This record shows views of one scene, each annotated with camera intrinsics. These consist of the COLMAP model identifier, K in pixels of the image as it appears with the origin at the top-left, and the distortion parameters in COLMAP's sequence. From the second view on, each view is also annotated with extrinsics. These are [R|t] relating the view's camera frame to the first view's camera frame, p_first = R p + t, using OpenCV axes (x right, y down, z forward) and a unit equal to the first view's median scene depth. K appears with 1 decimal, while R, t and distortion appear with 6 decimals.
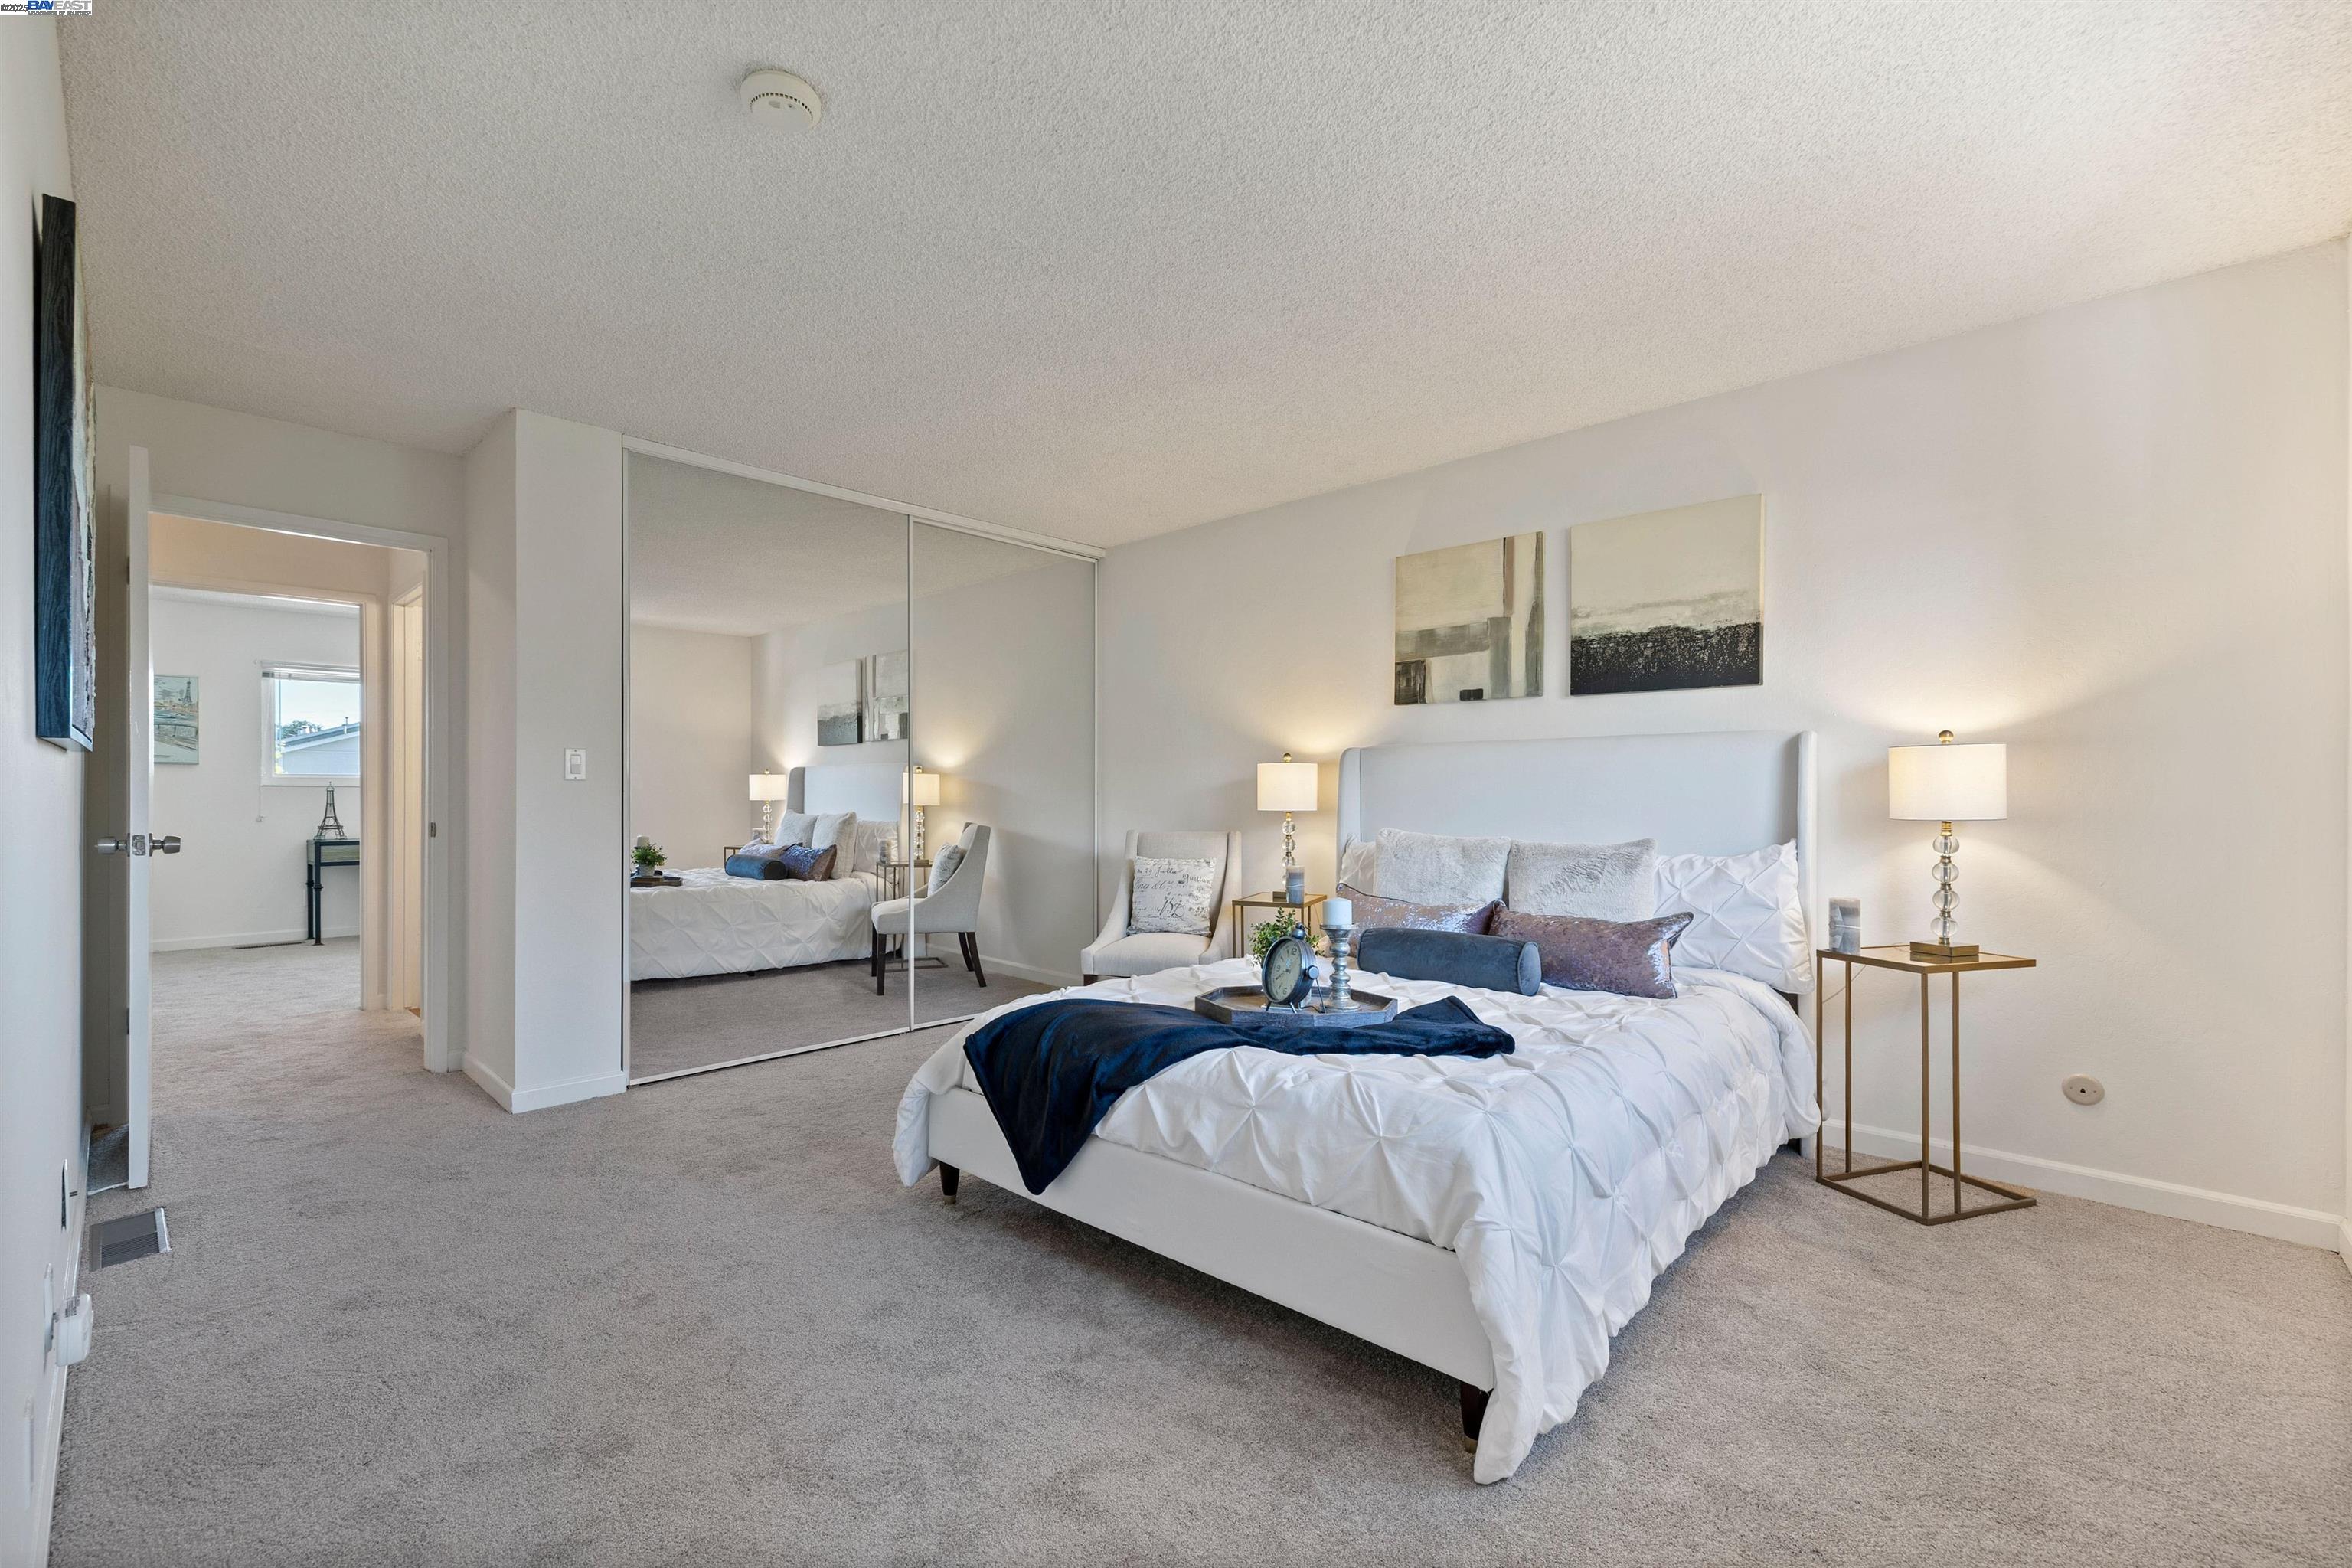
lens RADIAL K [[990.7, 0, 1170.0], [0, 990.7, 790.1], [0, 0, 1]] dist [-0.000368, -0.000116]
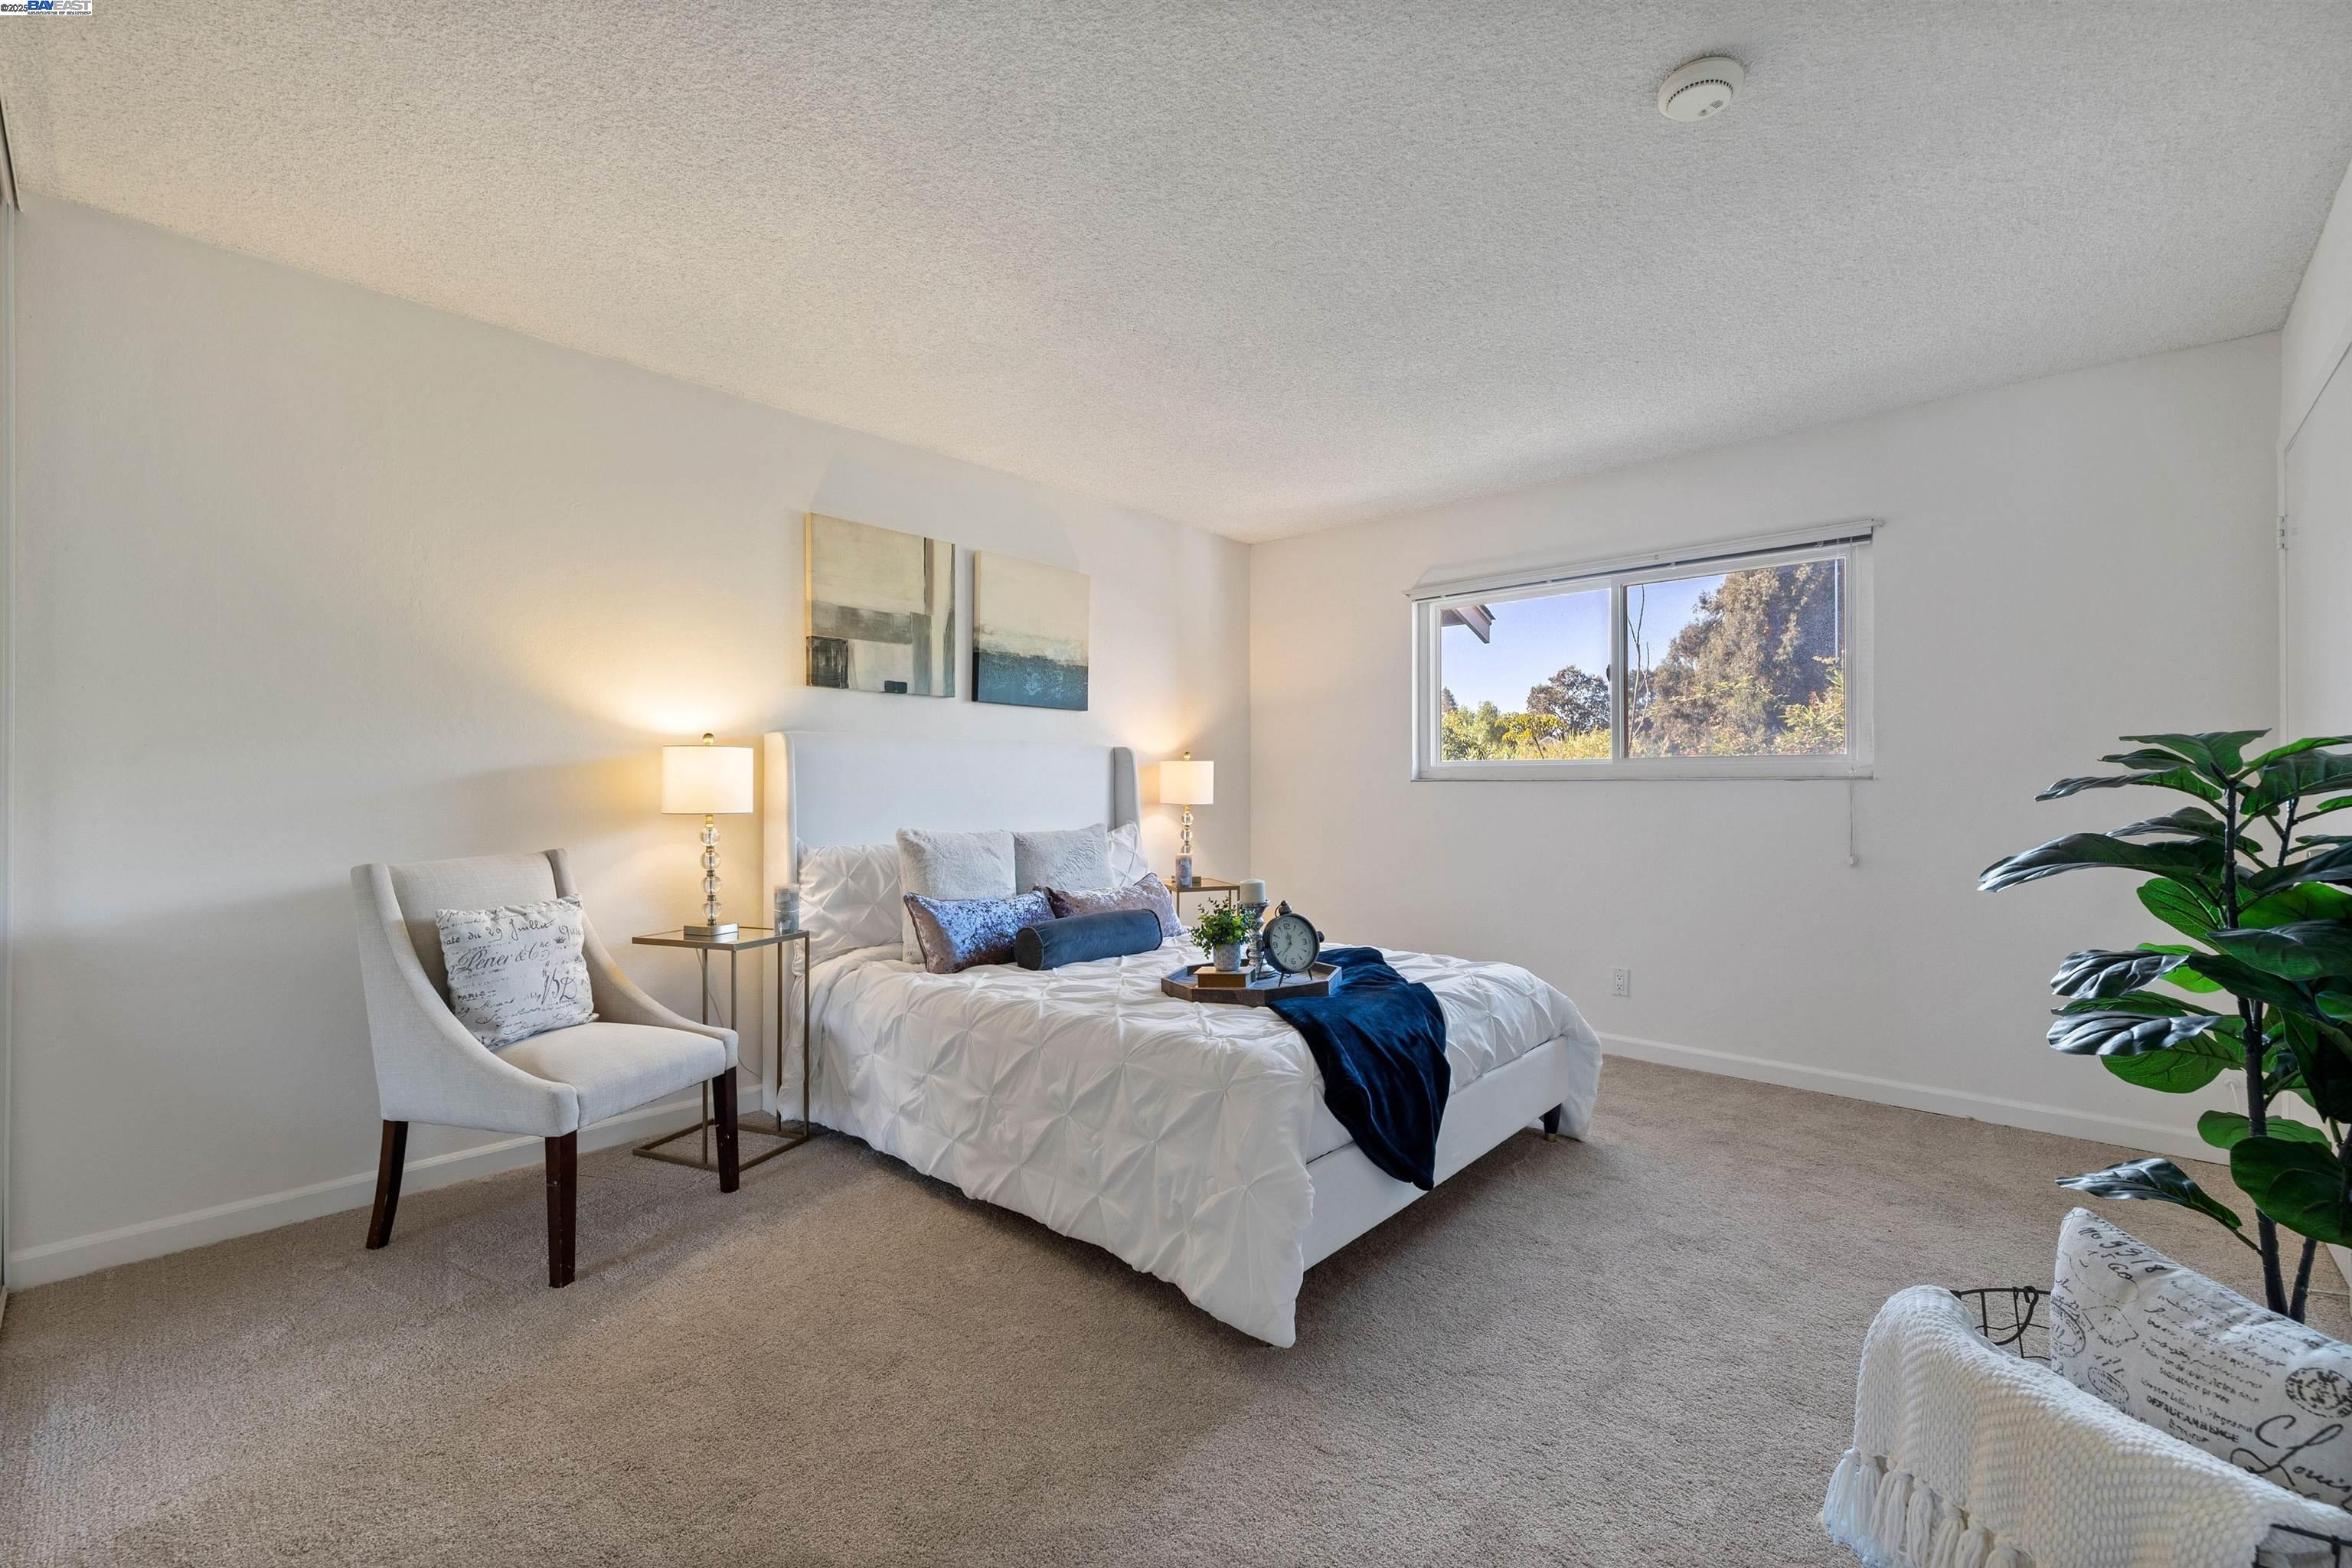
lens RADIAL K [[990.7, 0, 1170.0], [0, 990.7, 790.1], [0, 0, 1]] dist [-0.000368, -0.000116]
pose [[-0.005559, 0.005187, 0.999971, -0.654969], [0.005015, 0.999974, -0.005159, 0.010157], [-0.999972, 0.004987, -0.005585, 0.732654]]
